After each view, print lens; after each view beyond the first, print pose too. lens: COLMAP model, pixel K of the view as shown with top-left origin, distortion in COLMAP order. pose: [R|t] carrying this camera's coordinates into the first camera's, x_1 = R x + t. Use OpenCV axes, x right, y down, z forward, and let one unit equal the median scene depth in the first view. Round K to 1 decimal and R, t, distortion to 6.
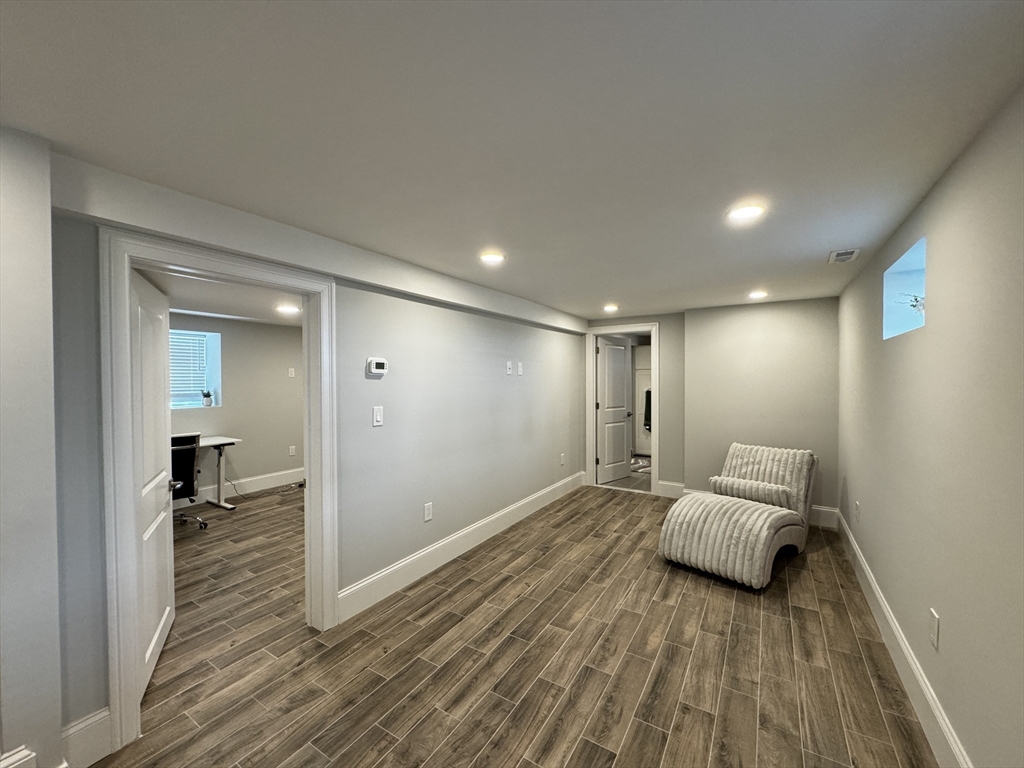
lens RADIAL K [[408.8, 0, 512.0], [0, 408.8, 384.0], [0, 0, 1]] dist [-0.001123, 0.000027]
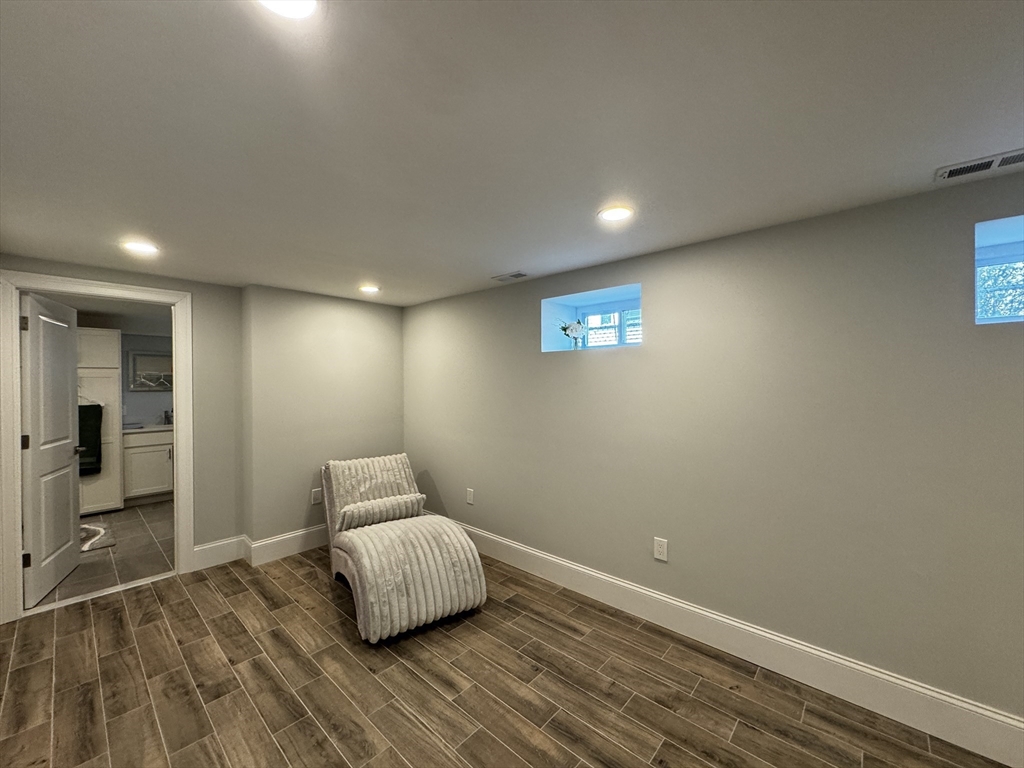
lens RADIAL K [[408.8, 0, 512.0], [0, 408.8, 384.0], [0, 0, 1]] dist [-0.001123, 0.000027]
pose [[0.171128, -0.002275, 0.985246, -0.194803], [0.014254, 0.999898, -0.000167, -0.005850], [-0.985146, 0.014073, 0.171143, 0.467938]]
